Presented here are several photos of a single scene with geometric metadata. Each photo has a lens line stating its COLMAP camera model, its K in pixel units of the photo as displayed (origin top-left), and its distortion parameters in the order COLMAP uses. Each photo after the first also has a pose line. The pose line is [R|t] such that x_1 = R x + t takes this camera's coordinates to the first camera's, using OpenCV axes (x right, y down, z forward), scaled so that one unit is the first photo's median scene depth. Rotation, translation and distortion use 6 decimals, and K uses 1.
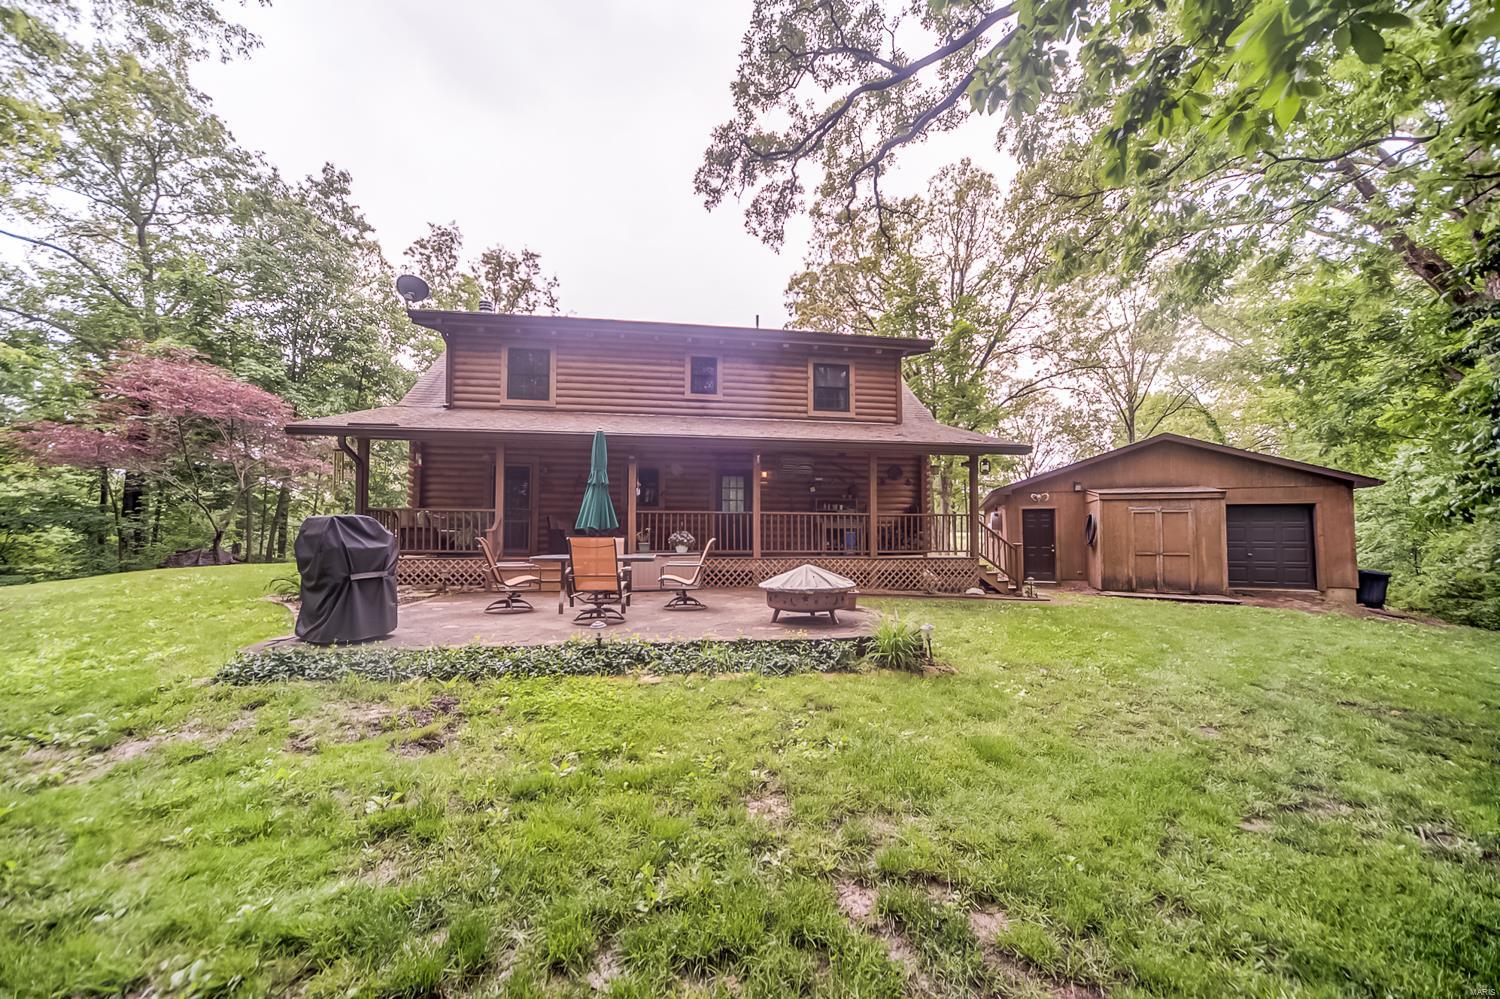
lens RADIAL K [[515.9, 0, 750.0], [0, 515.9, 499.5], [0, 0, 1]] dist [-0.000085, 0.000060]
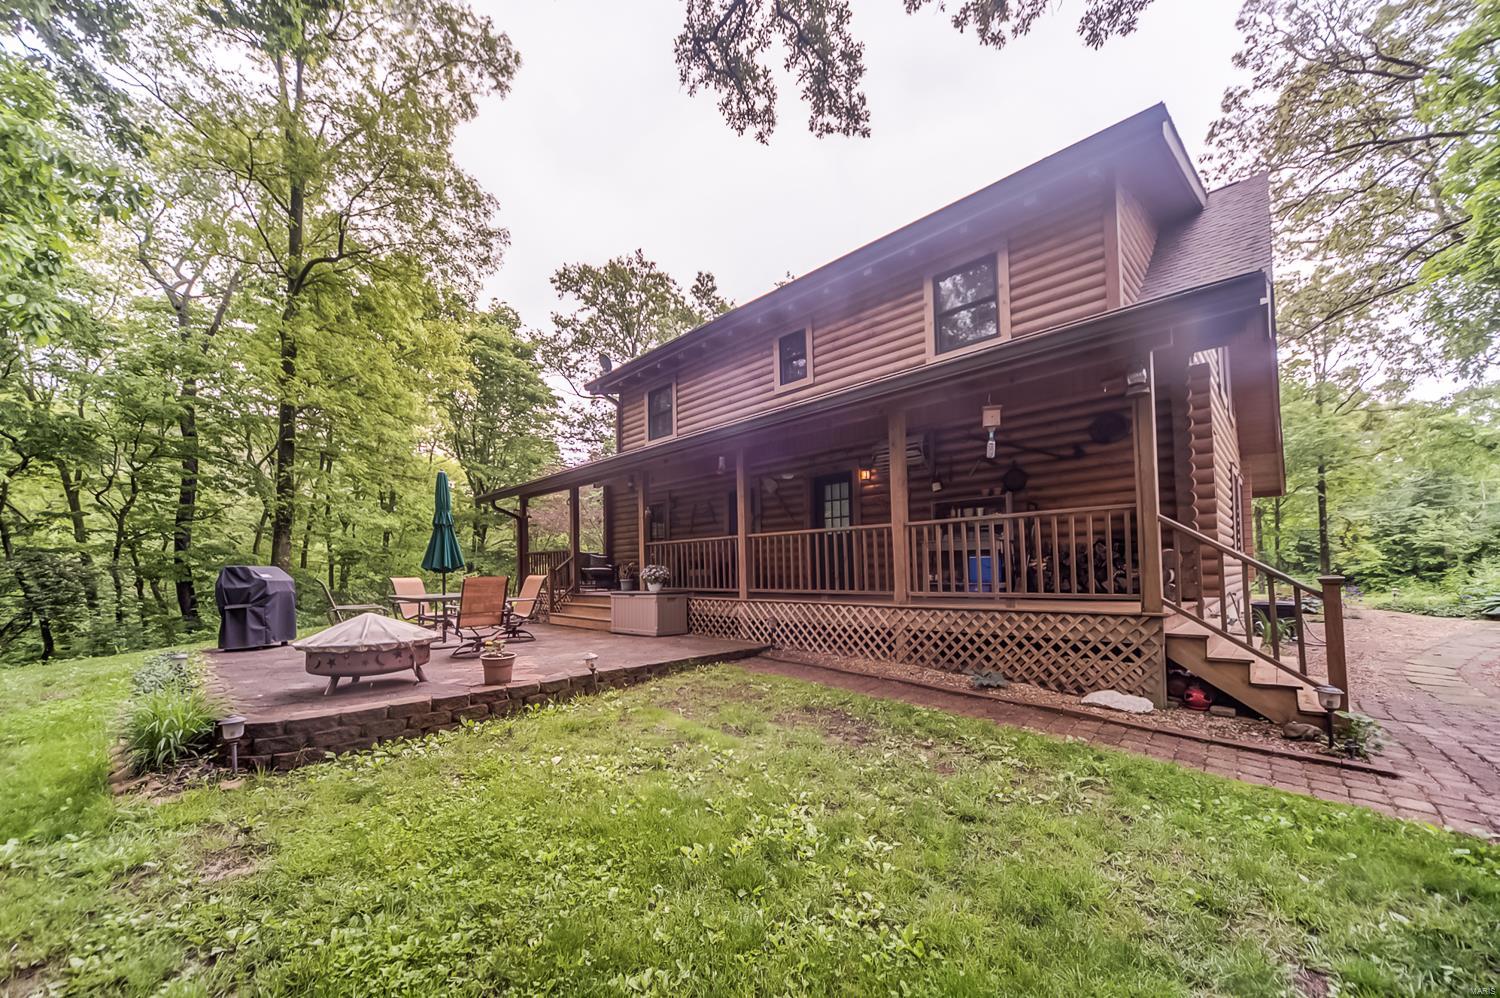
lens RADIAL K [[534.2, 0, 748.2], [0, 534.2, 545.9], [0, 0, 1]] dist [-0.005906, 0.000028]
pose [[0.608561, -0.048406, -0.792029, 0.500738], [0.075826, 0.997117, -0.002679, 0.035831], [0.789876, -0.058426, 0.610477, 0.461757]]
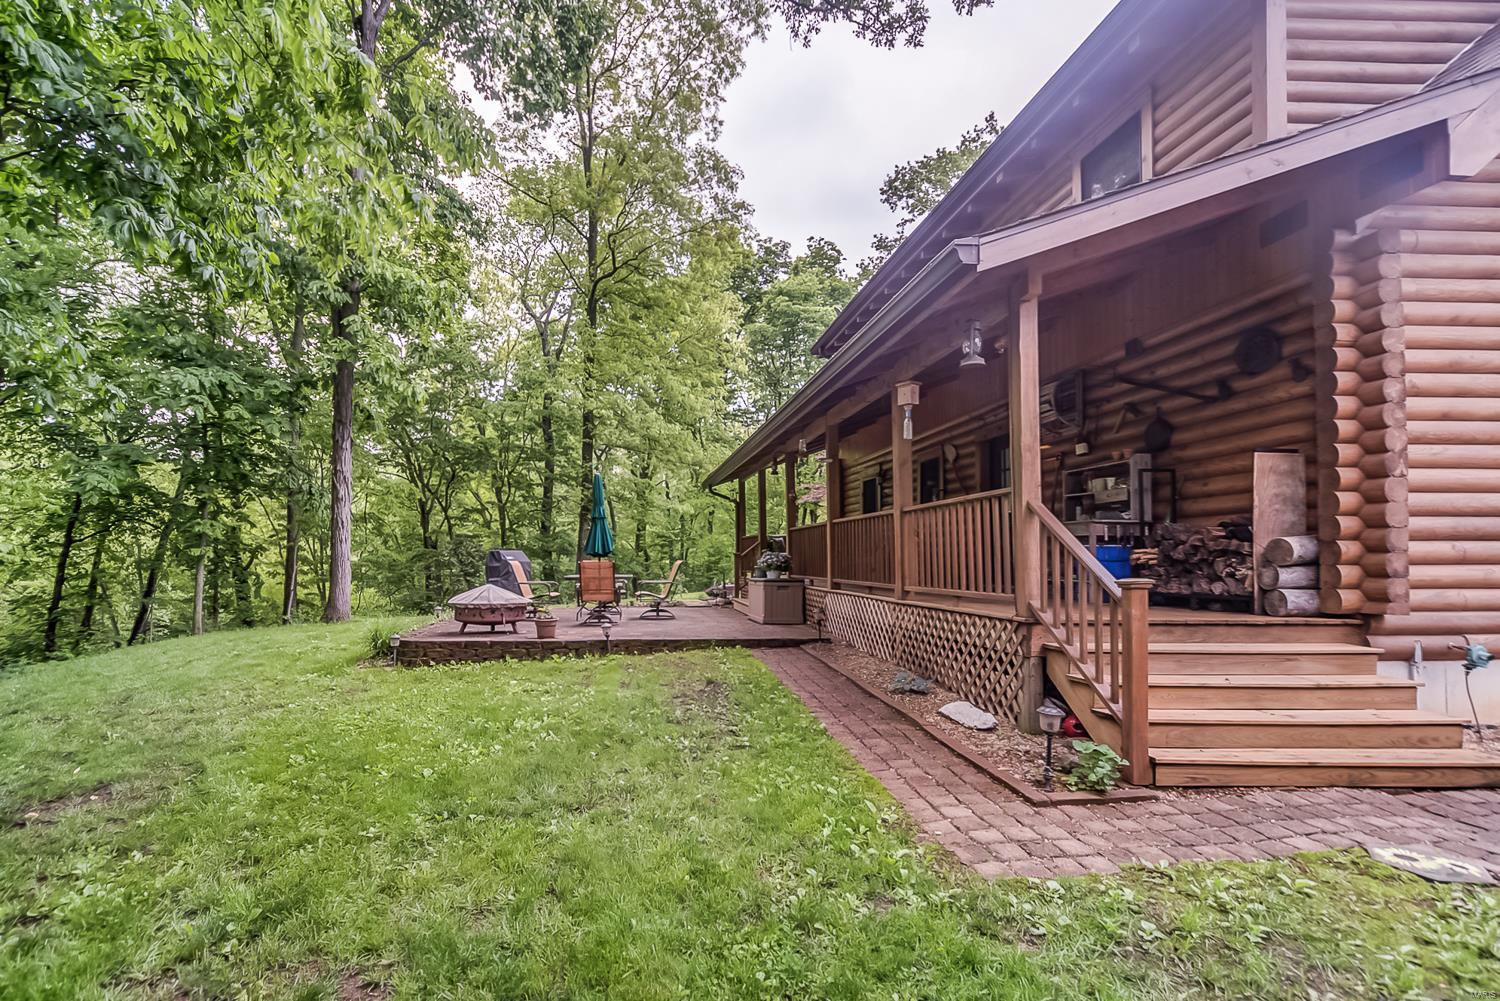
lens RADIAL K [[769.8, 0, 749.2], [0, 769.8, 534.0], [0, 0, 1]] dist [-0.001048, -0.000365]
pose [[-0.030405, -0.031281, -0.999048, 0.809038], [0.079321, 0.996282, -0.033609, 0.054200], [0.996385, -0.080267, -0.027811, 0.740971]]
